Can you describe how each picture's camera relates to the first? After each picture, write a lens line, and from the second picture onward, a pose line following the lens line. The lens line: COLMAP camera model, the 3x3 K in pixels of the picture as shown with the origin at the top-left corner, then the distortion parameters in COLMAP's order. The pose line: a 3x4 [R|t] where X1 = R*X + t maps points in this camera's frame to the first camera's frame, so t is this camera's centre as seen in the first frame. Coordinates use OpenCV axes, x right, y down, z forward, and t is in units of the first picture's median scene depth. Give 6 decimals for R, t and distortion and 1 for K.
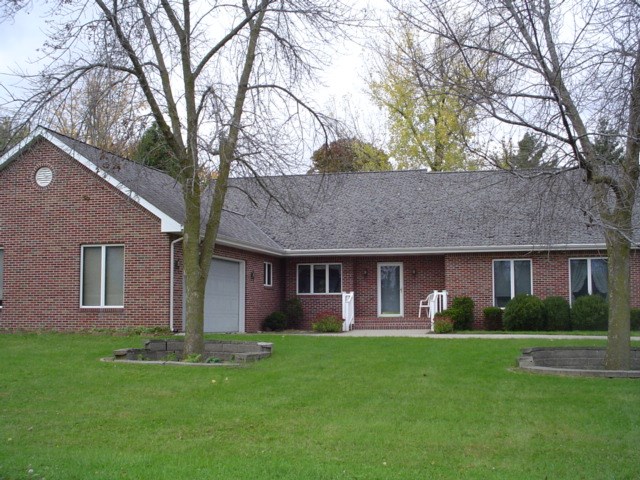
lens RADIAL K [[897.6, 0, 320.0], [0, 897.6, 240.0], [0, 0, 1]] dist [-0.169460, 0.031673]
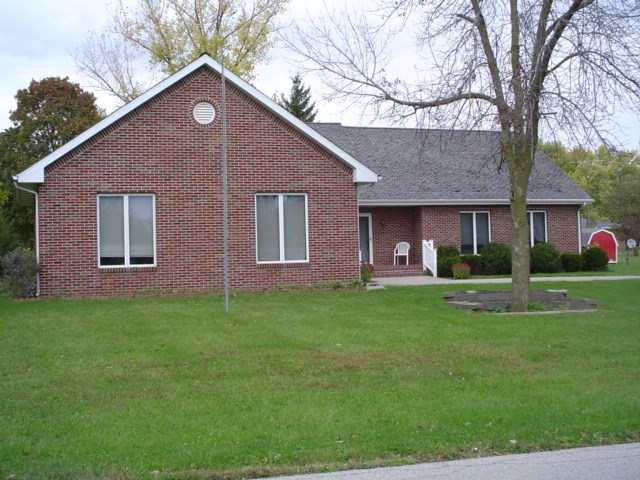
lens RADIAL K [[897.6, 0, 320.0], [0, 897.6, 240.0], [0, 0, 1]] dist [-0.169460, 0.031673]
pose [[0.838219, -0.009341, 0.545254, -0.565437], [-0.022790, 0.998380, 0.052139, 0.003274], [-0.544858, -0.056130, 0.836648, 0.167004]]
